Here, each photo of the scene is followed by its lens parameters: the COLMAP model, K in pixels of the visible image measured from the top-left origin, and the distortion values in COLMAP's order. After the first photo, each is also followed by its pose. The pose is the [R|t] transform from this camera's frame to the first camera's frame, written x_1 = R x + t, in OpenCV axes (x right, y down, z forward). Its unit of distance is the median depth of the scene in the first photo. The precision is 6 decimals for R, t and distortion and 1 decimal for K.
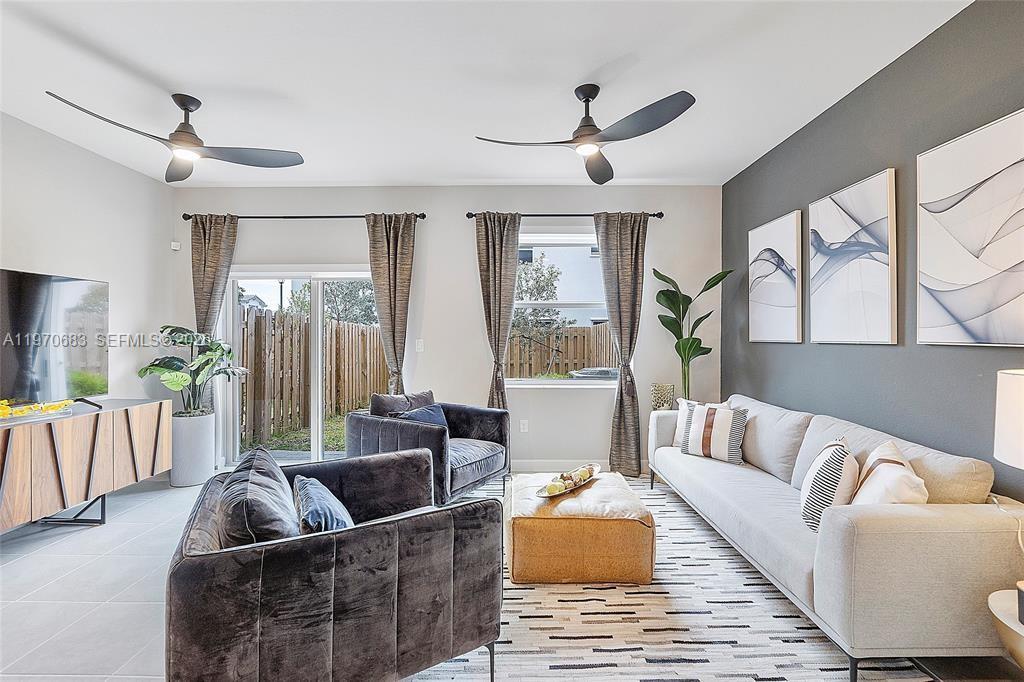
lens RADIAL K [[433.9, 0, 512.0], [0, 433.9, 341.0], [0, 0, 1]] dist [-0.008049, -0.000268]
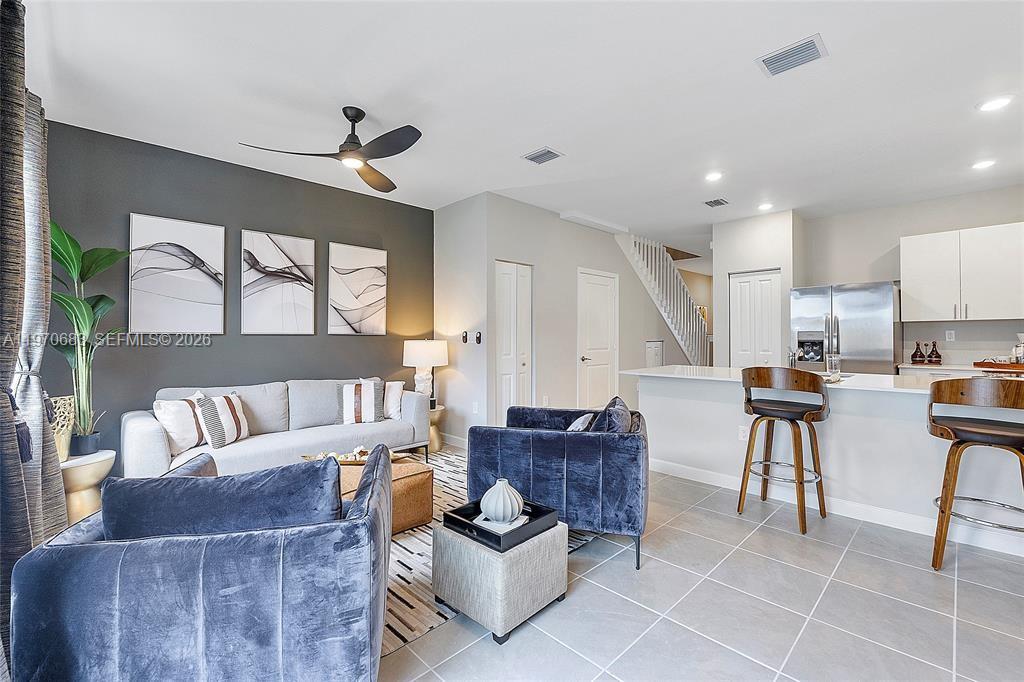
lens RADIAL K [[437.2, 0, 513.5], [0, 437.2, 333.5], [0, 0, 1]] dist [-0.007459, -0.000060]
pose [[-0.701298, 0.002361, 0.712864, -0.727677], [0.003967, 0.999992, 0.000590, 0.004239], [-0.712857, 0.003242, -0.701302, 1.157369]]
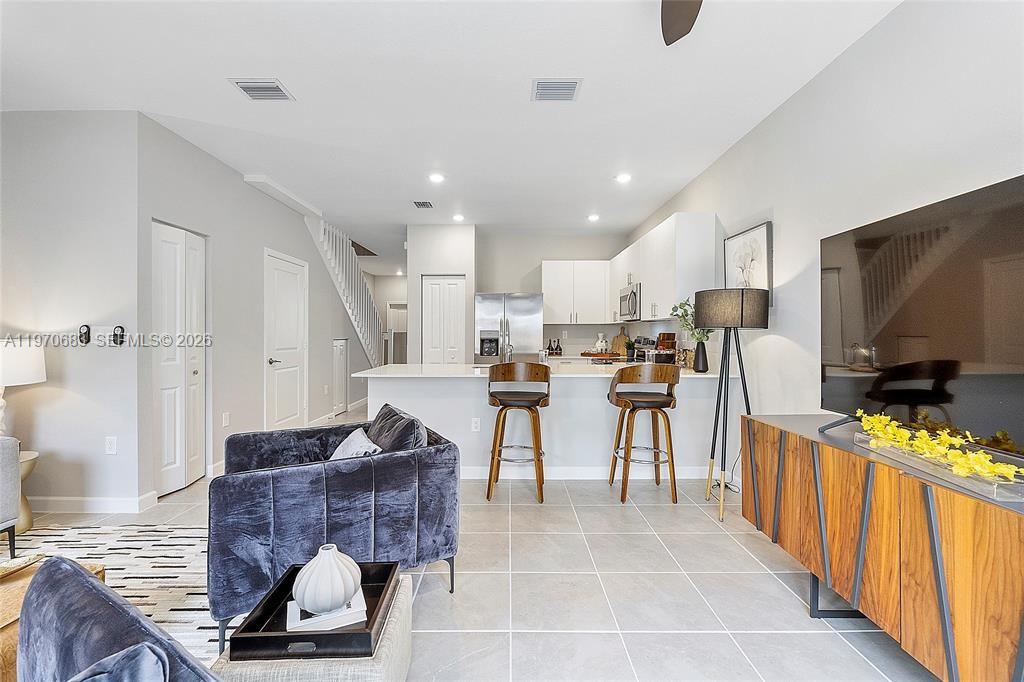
lens RADIAL K [[433.2, 0, 511.2], [0, 433.2, 337.2], [0, 0, 1]] dist [-0.009761, -0.000228]
pose [[-0.999941, -0.006189, -0.008913, -0.448705], [-0.006303, 0.999898, 0.012826, 0.005609], [0.008833, 0.012882, -0.999878, 1.145941]]
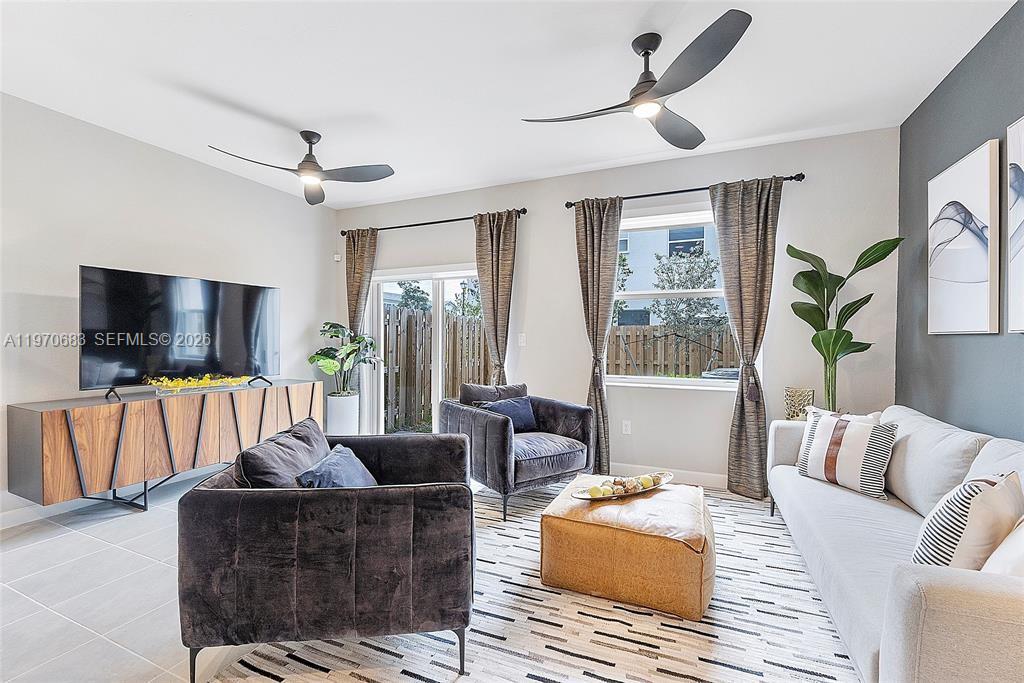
lens RADIAL K [[436.8, 0, 511.7], [0, 436.8, 345.4], [0, 0, 1]] dist [-0.007024, -0.000192]
pose [[0.919983, 0.009227, -0.391850, 0.209596], [-0.006429, 0.999944, 0.008452, 0.019829], [0.391906, -0.005257, 0.919990, 0.065517]]
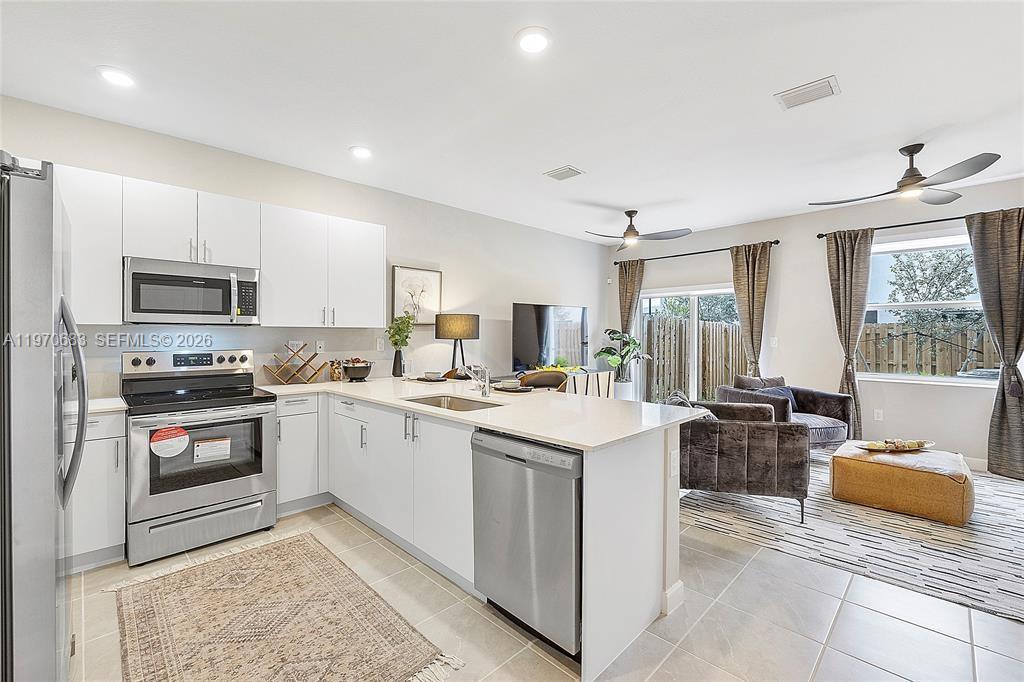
lens RADIAL K [[433.2, 0, 511.2], [0, 433.2, 337.2], [0, 0, 1]] dist [-0.009761, -0.000228]
pose [[0.705643, 0.004000, -0.708556, 0.184001], [-0.003400, 0.999992, 0.002259, -0.005943], [0.708559, 0.000815, 0.705651, -0.583478]]
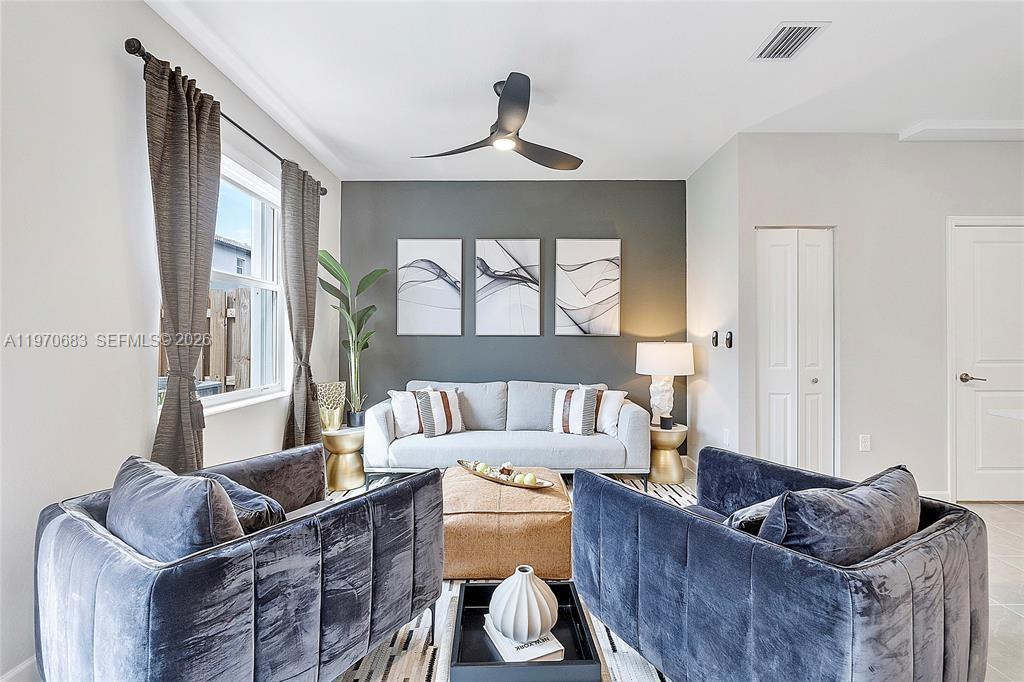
lens RADIAL K [[437.2, 0, 513.5], [0, 437.2, 333.5], [0, 0, 1]] dist [-0.007459, -0.000060]
pose [[0.006496, 0.005585, 0.999963, -0.661829], [0.006603, 0.999962, -0.005627, 0.006587], [-0.999957, 0.006640, 0.006459, 0.744907]]
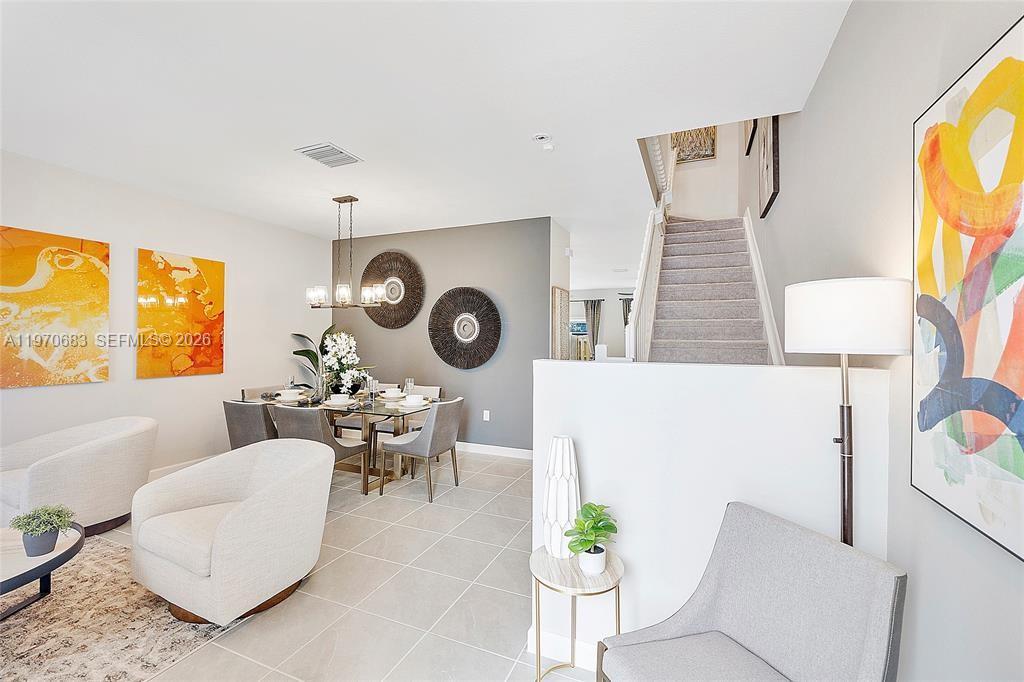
lens RADIAL K [[433.2, 0, 511.2], [0, 433.2, 337.2], [0, 0, 1]] dist [-0.009761, -0.000228]
pose [[0.922001, 0.002248, -0.387181, 0.420447], [-0.006967, 0.999918, -0.010785, -0.007623], [0.387125, 0.012642, 0.921941, -2.316377]]
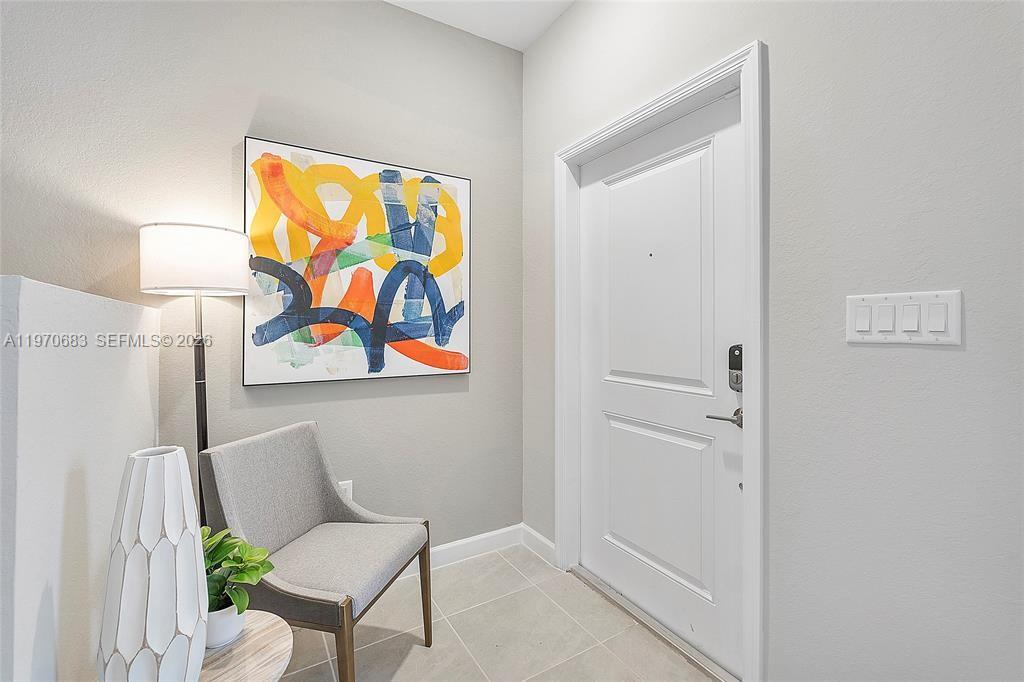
lens RADIAL K [[437.2, 0, 513.5], [0, 437.2, 333.5], [0, 0, 1]] dist [-0.007459, -0.000060]
pose [[-0.522551, -0.005483, 0.852590, -0.038182], [0.011770, 0.999838, 0.013644, 0.044007], [-0.852527, 0.017164, -0.522402, -1.848628]]
